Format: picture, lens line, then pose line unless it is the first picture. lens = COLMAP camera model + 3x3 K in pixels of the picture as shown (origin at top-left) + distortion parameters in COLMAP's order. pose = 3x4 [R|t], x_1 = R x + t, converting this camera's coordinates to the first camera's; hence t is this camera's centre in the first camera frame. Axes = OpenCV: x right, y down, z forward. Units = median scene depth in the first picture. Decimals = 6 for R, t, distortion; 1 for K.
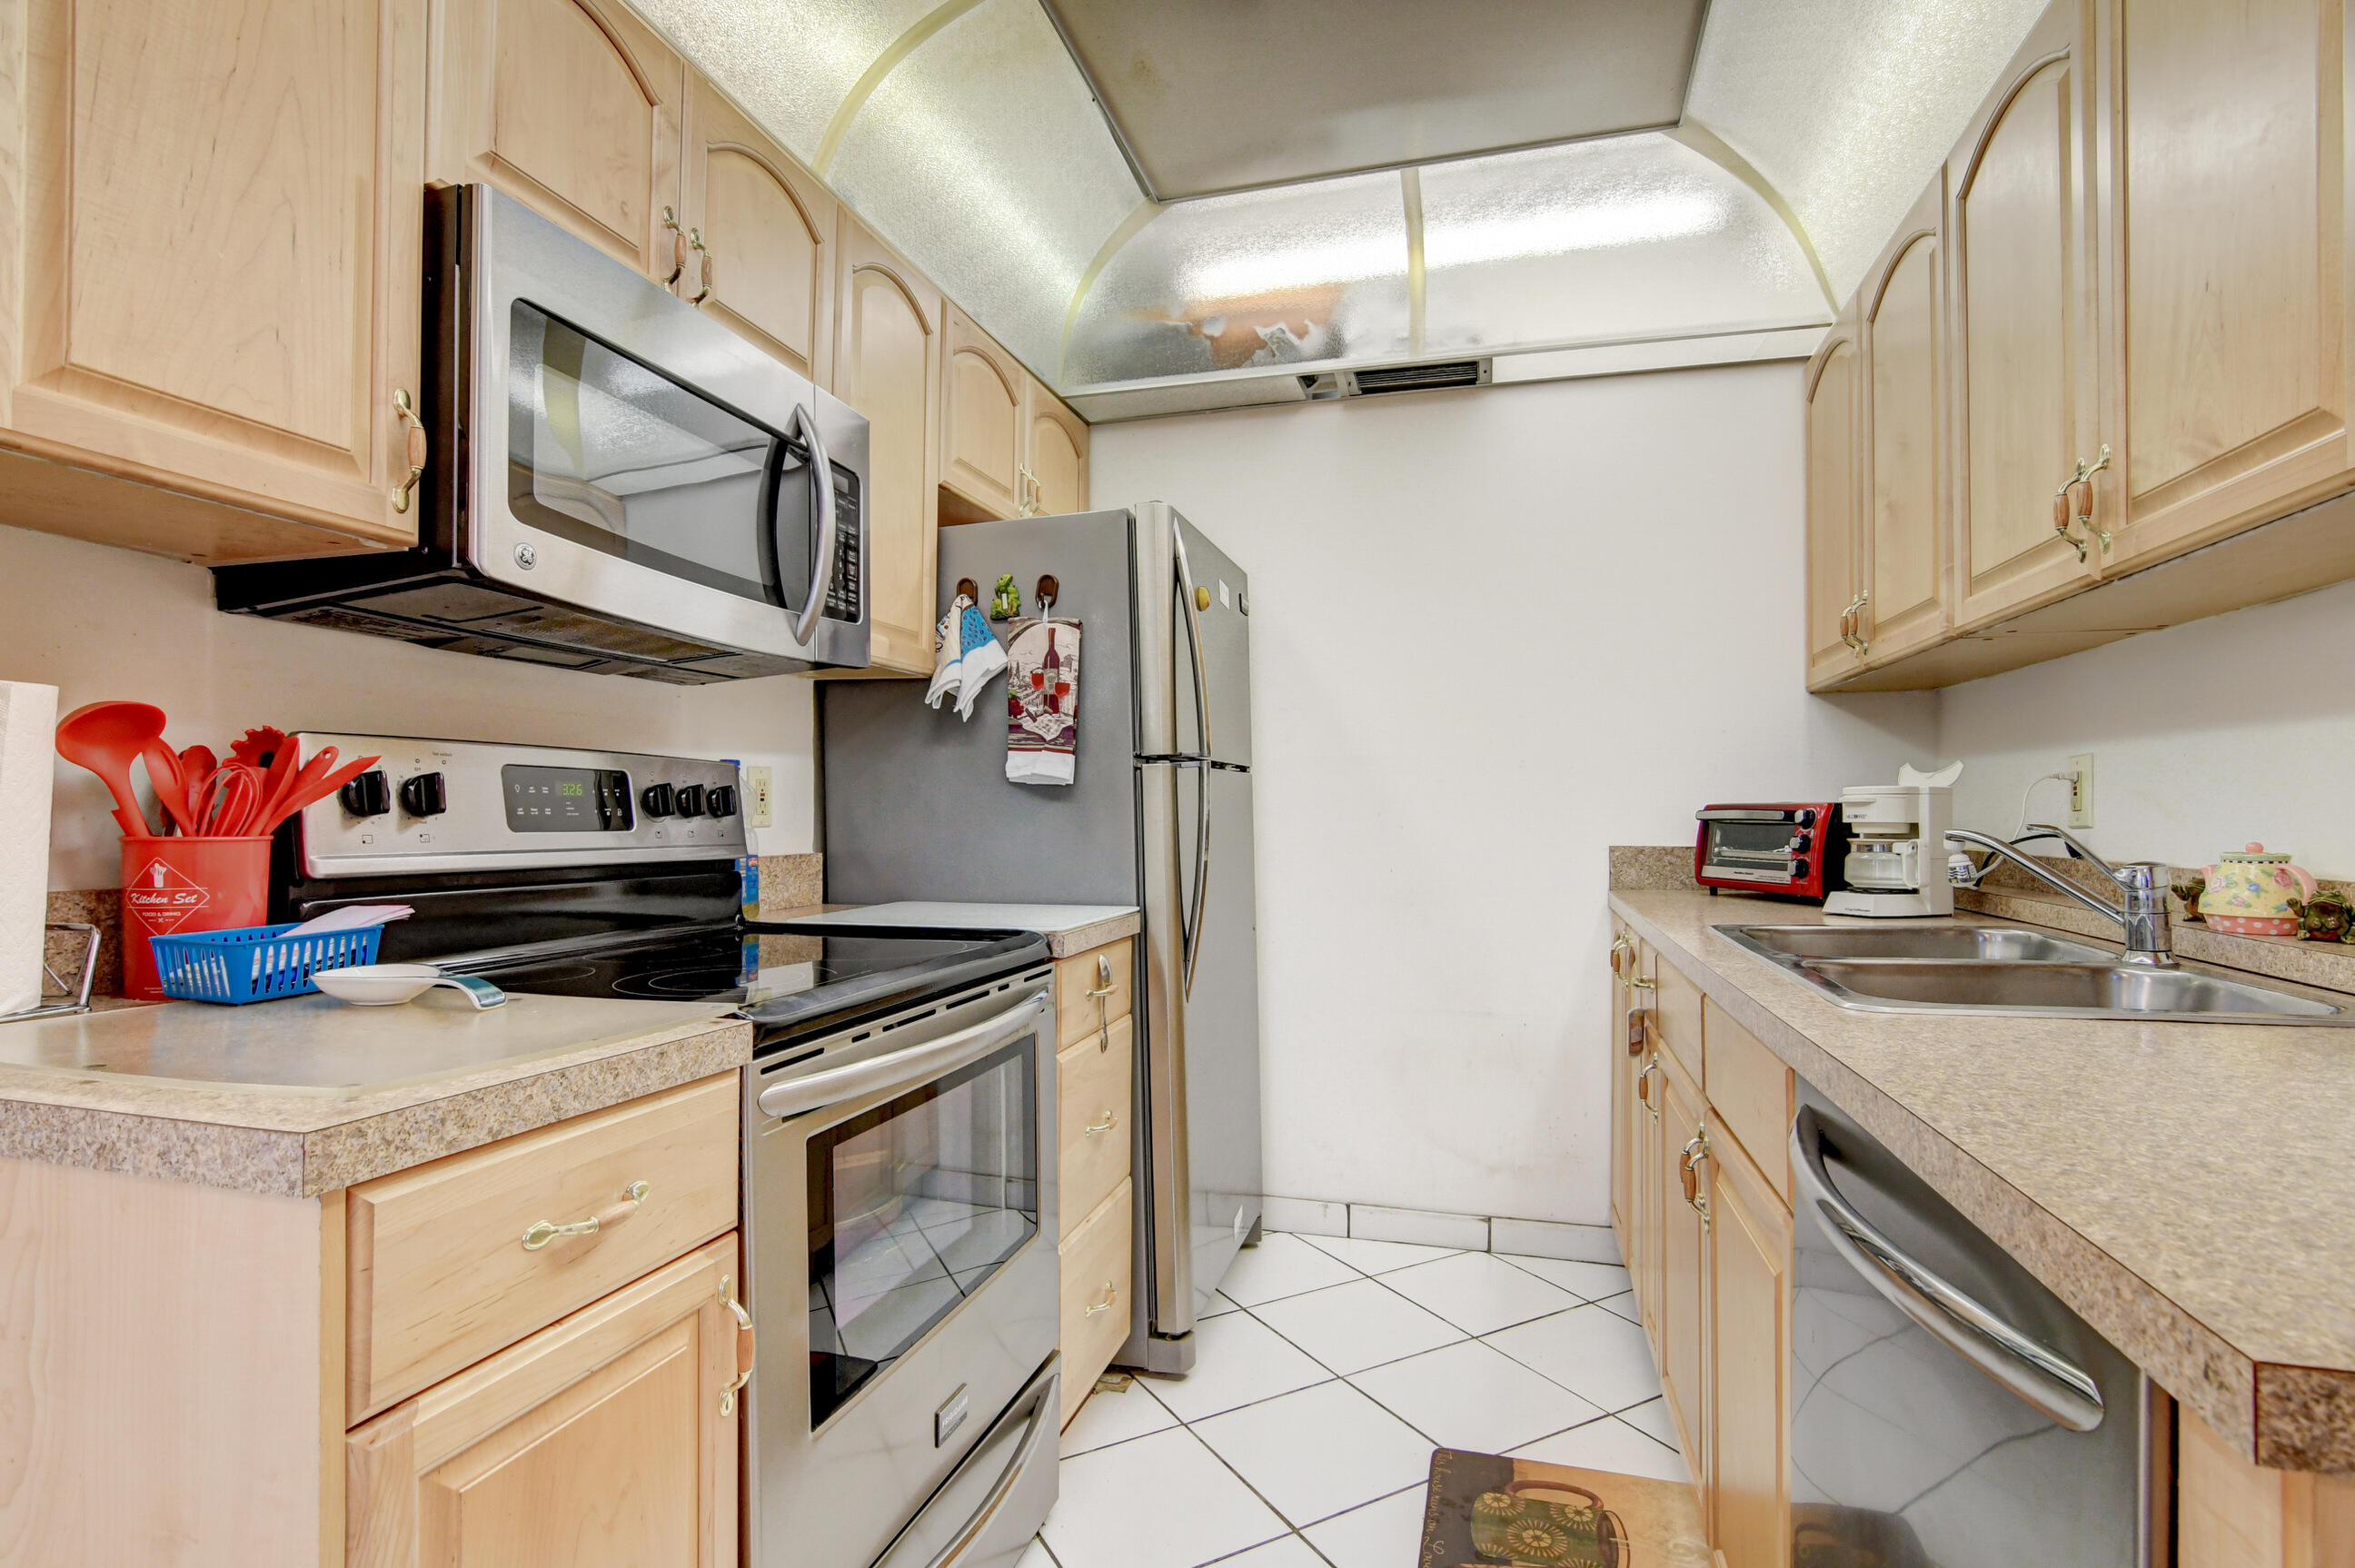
lens RADIAL K [[1190.5, 0, 1170.3], [0, 1190.5, 795.4], [0, 0, 1]] dist [0.000710, -0.000418]
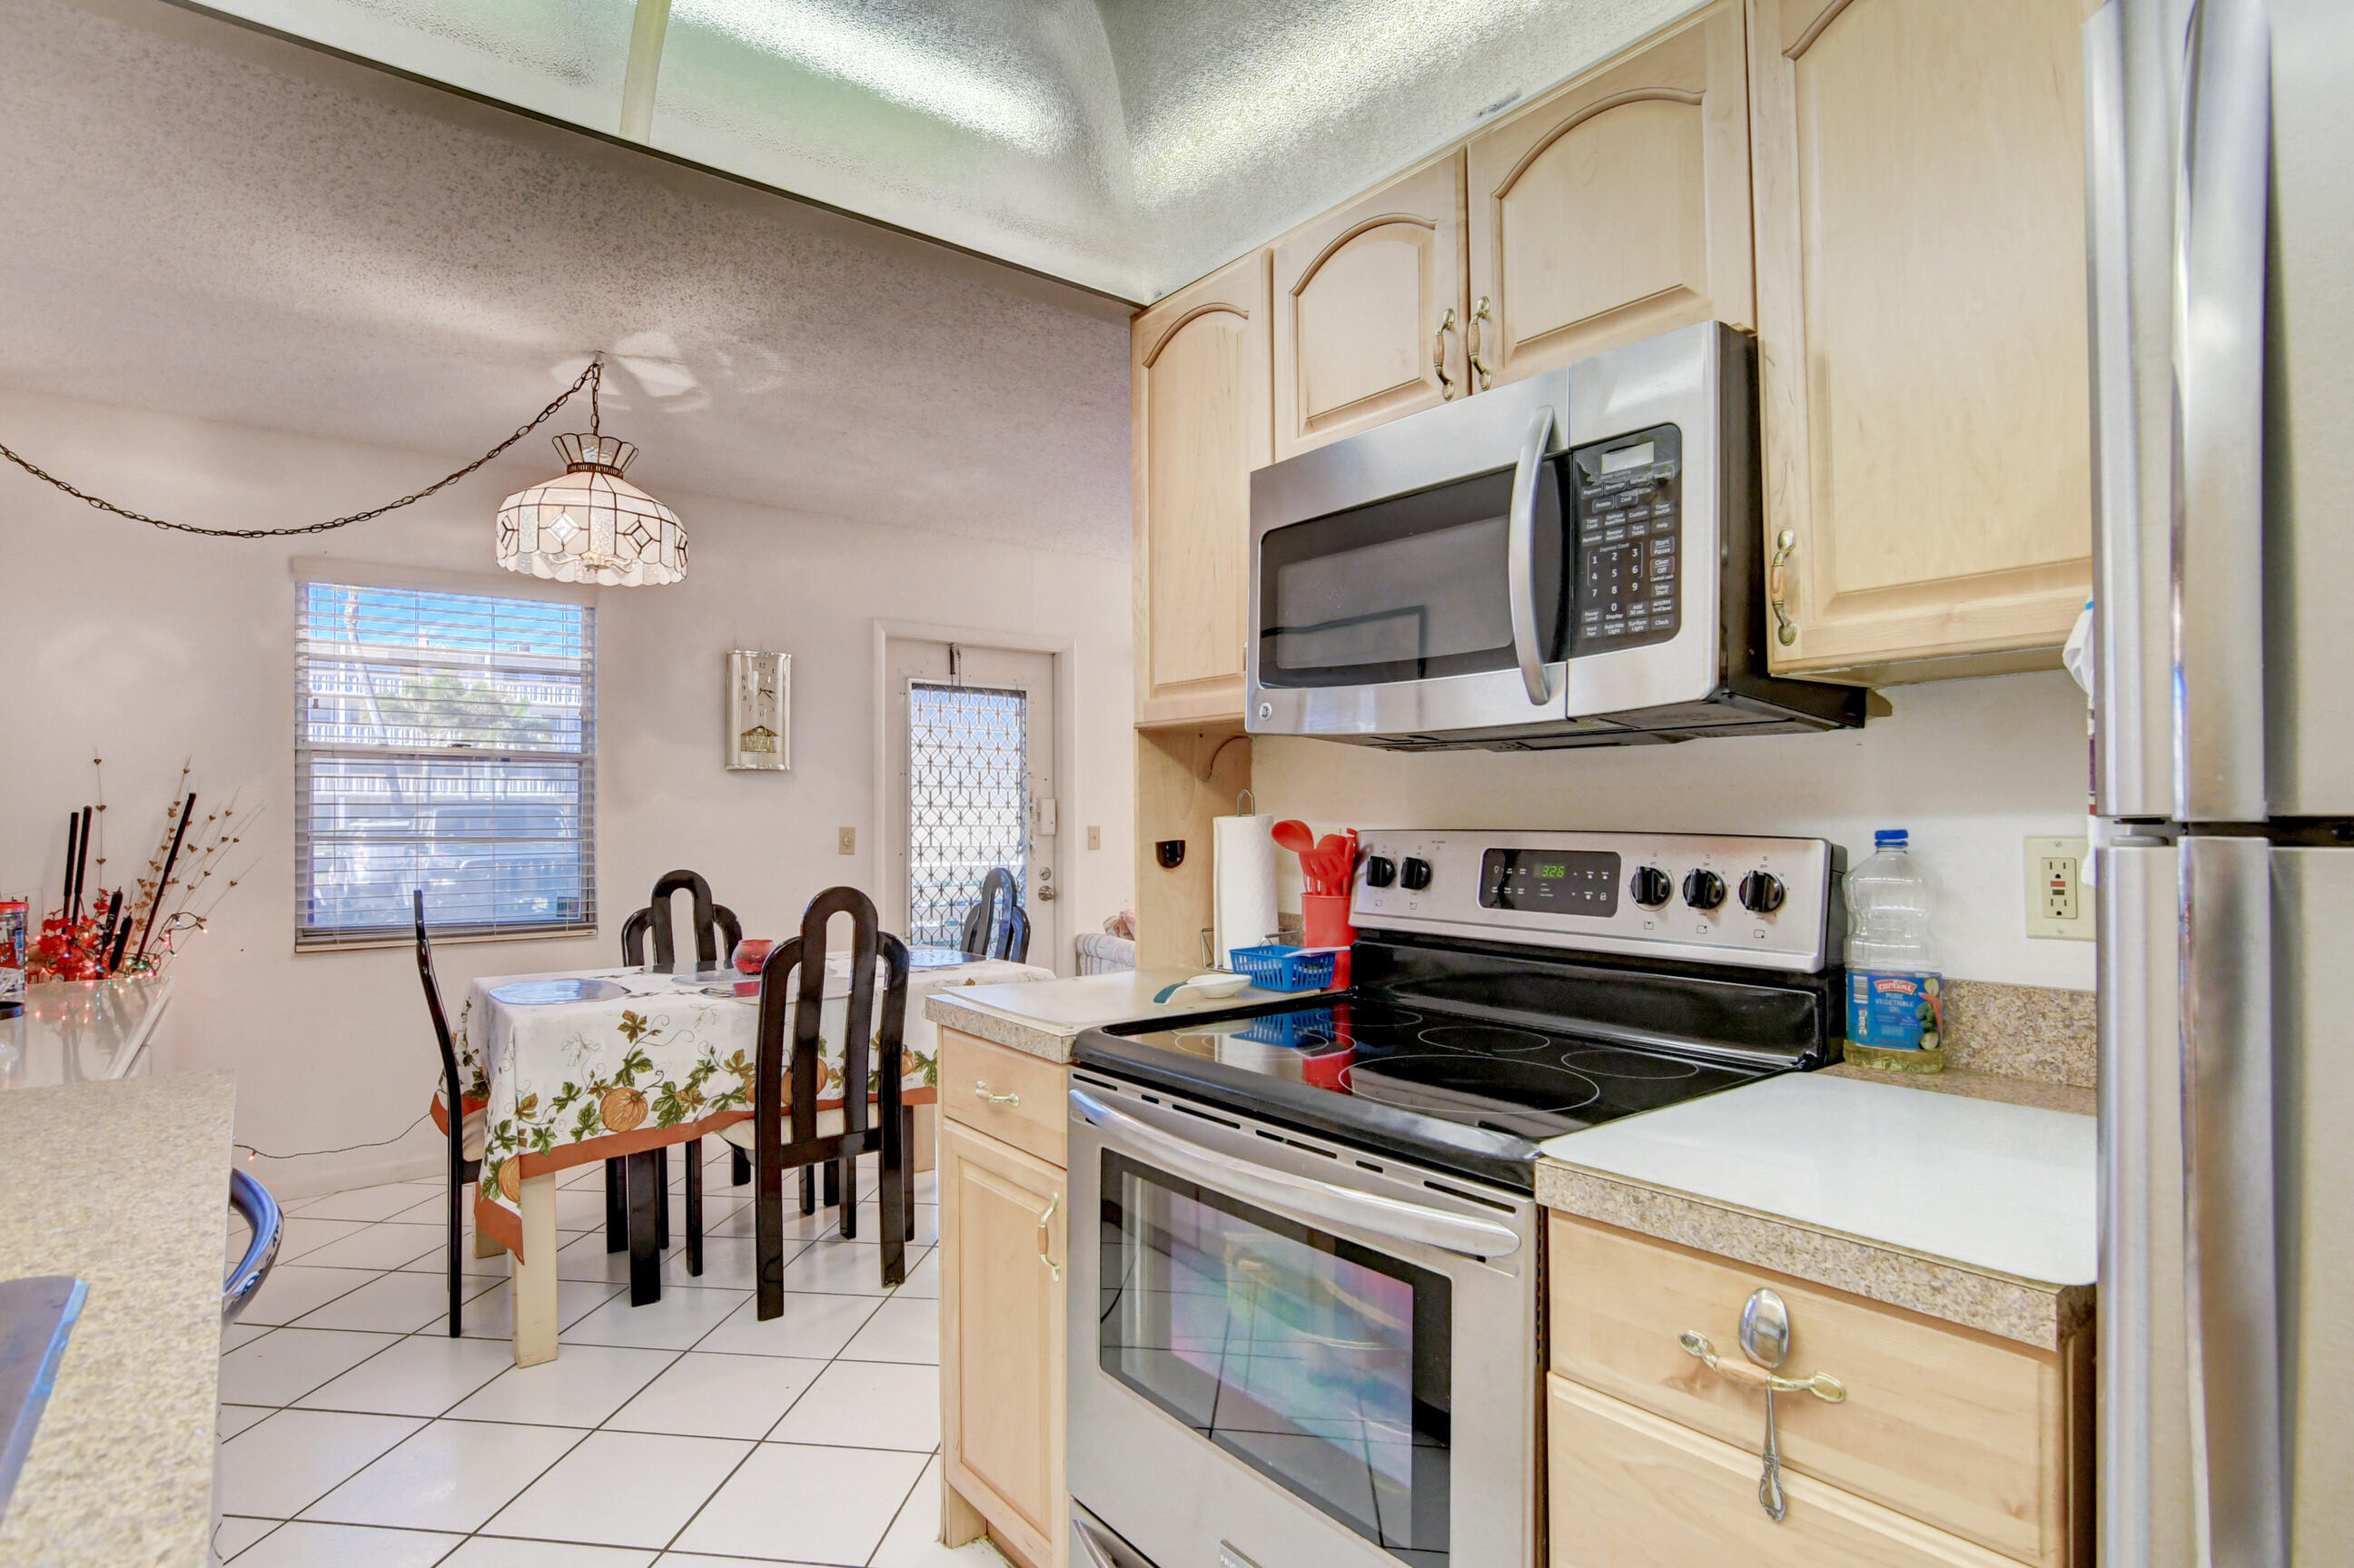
lens RADIAL K [[1189.9, 0, 1170.7], [0, 1189.9, 794.5], [0, 0, 1]] dist [0.000710, -0.000418]
pose [[-0.593727, -0.013275, -0.804557, 0.557854], [0.014603, 0.999521, -0.027268, -0.051328], [0.804534, -0.027938, -0.593249, 1.437609]]
